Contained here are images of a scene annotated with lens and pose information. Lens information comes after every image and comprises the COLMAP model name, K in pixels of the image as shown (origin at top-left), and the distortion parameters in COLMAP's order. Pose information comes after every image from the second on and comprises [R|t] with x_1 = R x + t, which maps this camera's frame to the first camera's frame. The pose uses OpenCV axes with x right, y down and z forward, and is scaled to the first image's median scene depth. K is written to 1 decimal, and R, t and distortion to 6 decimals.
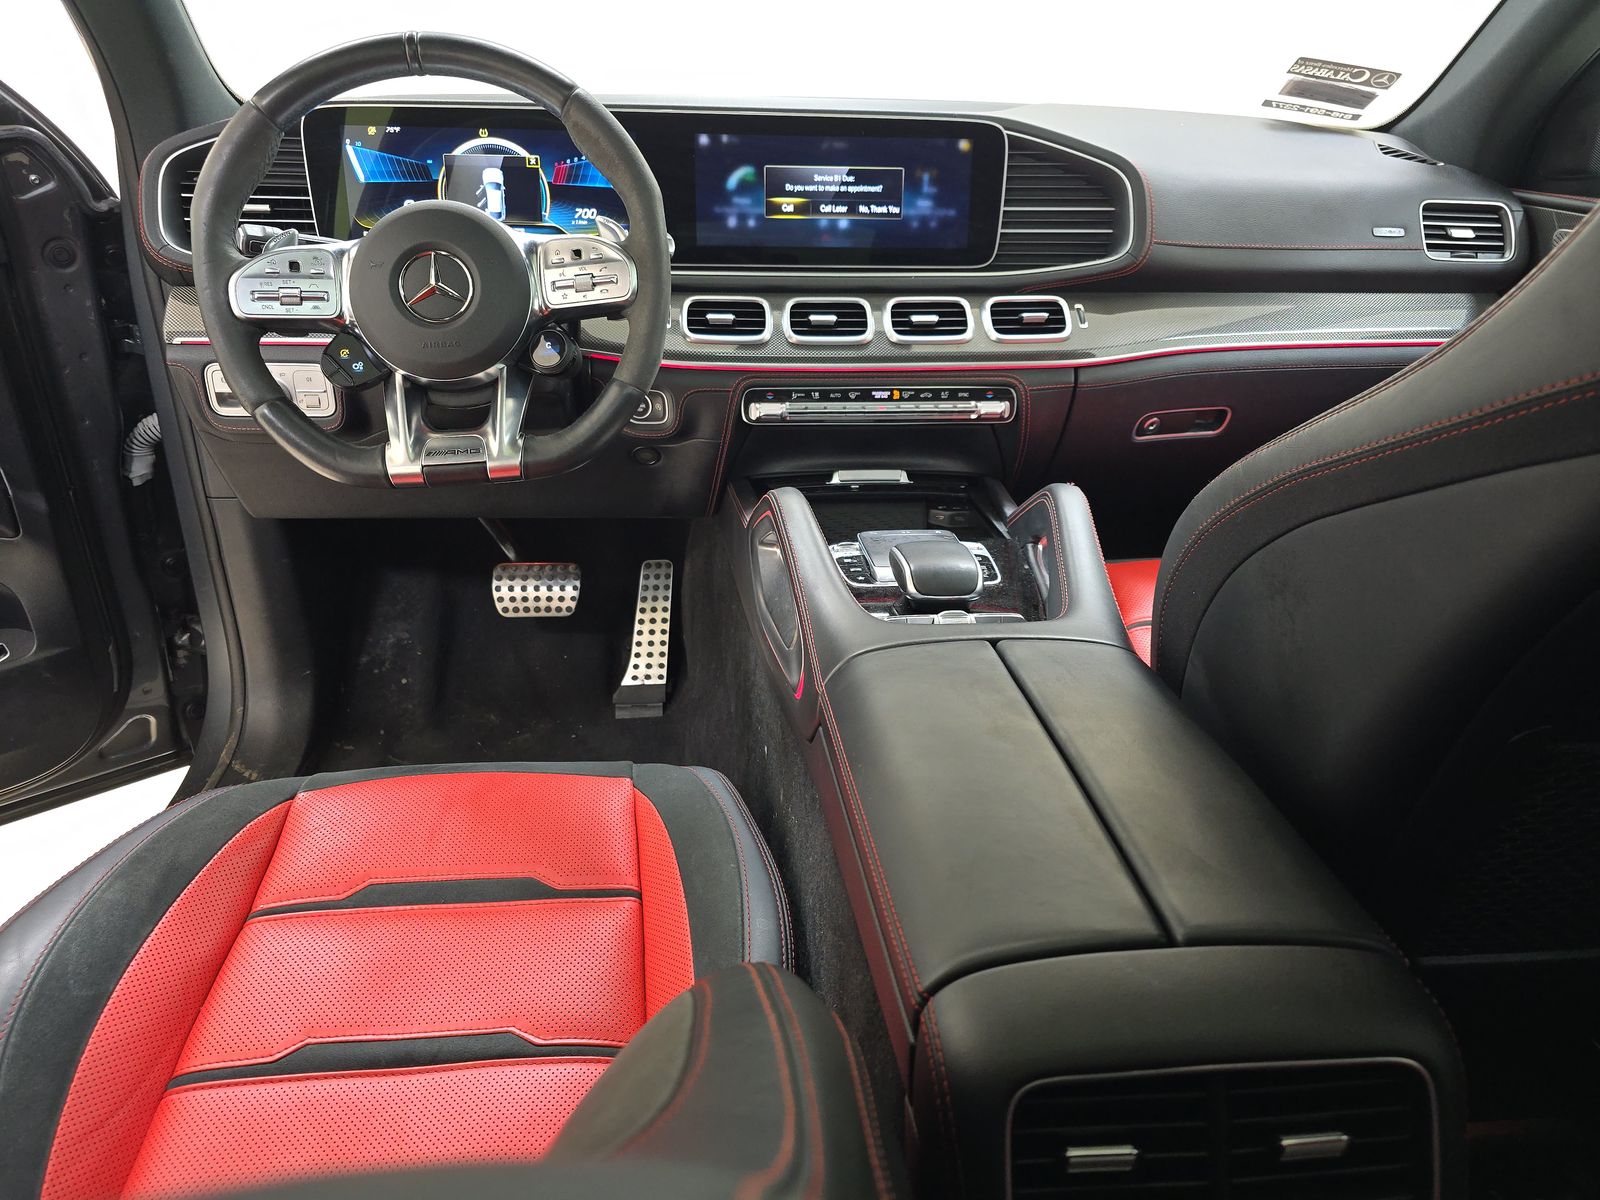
lens RADIAL K [[1073.2, 0, 800.0], [0, 1073.2, 600.0], [0, 0, 1]] dist [0.042154, -0.038104]
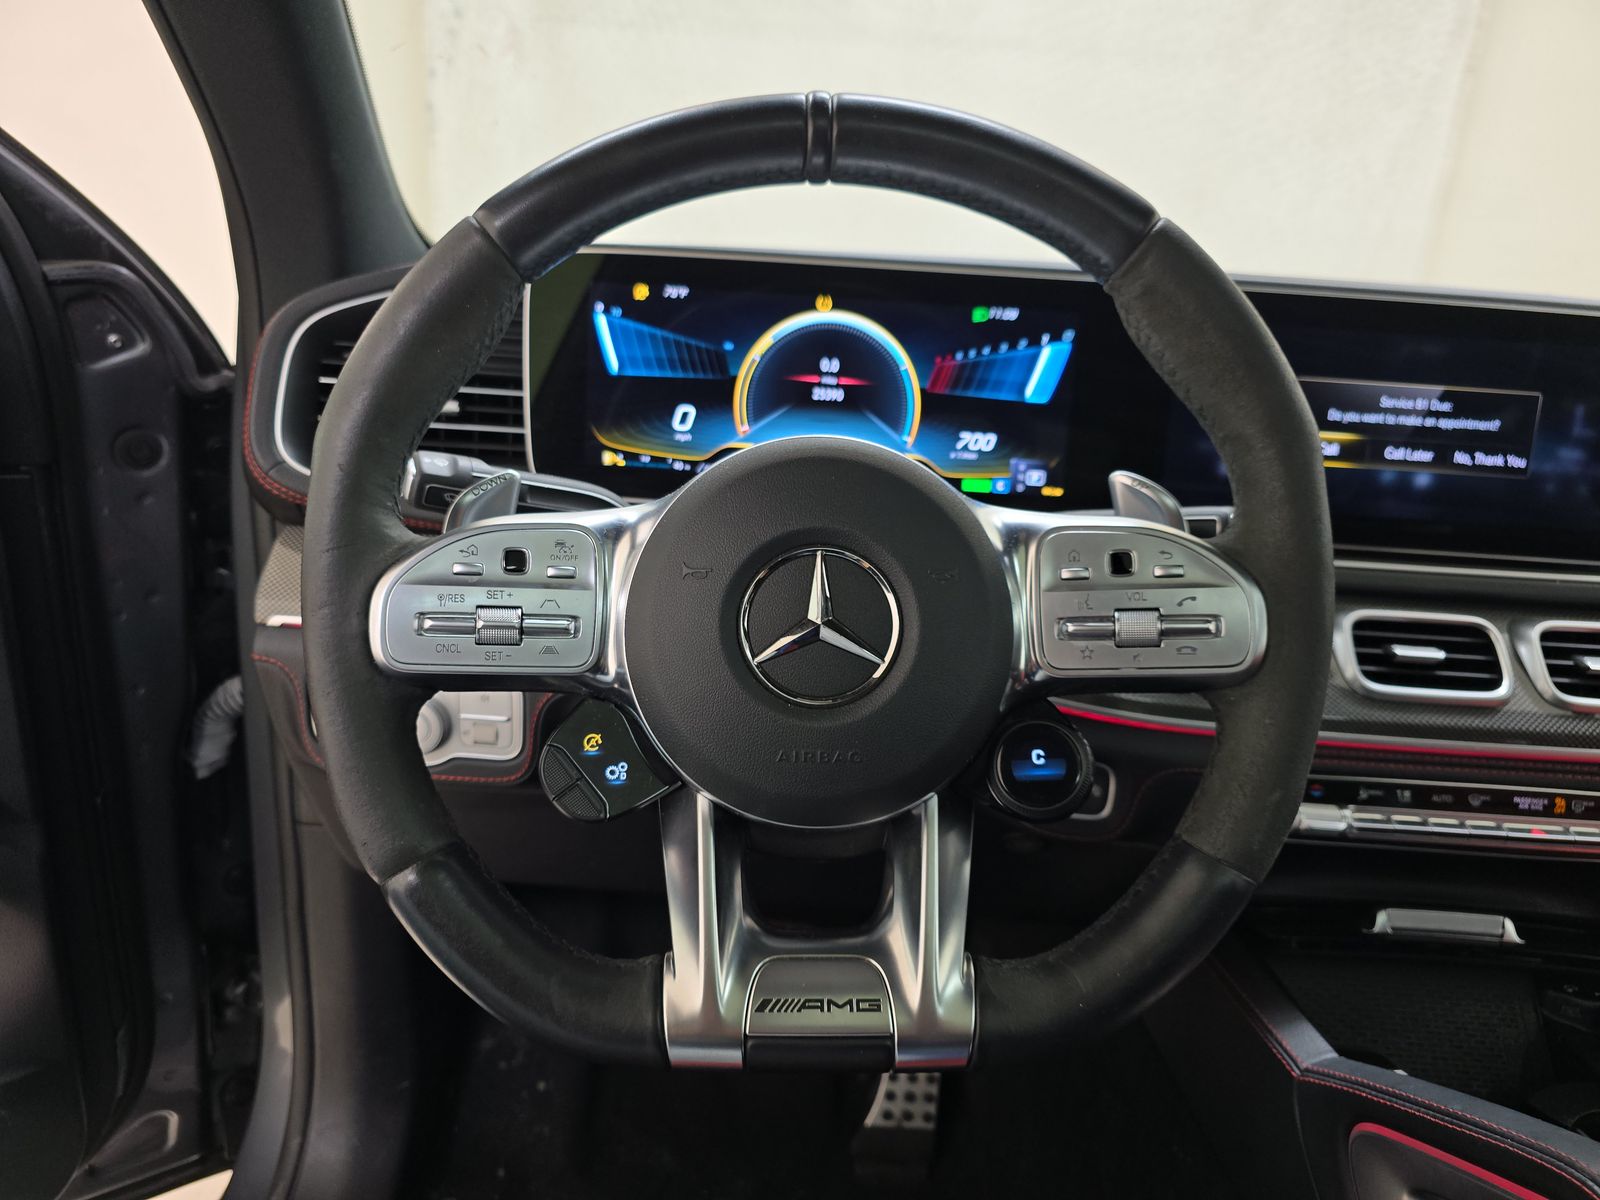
lens RADIAL K [[1072.5, 0, 800.0], [0, 1072.5, 600.0], [0, 0, 1]] dist [0.001698, -0.003097]
pose [[0.994004, 0.068561, -0.085176, -0.238465], [-0.080549, 0.985941, -0.146396, -0.181802], [0.073941, 0.152379, 0.985552, 0.438515]]
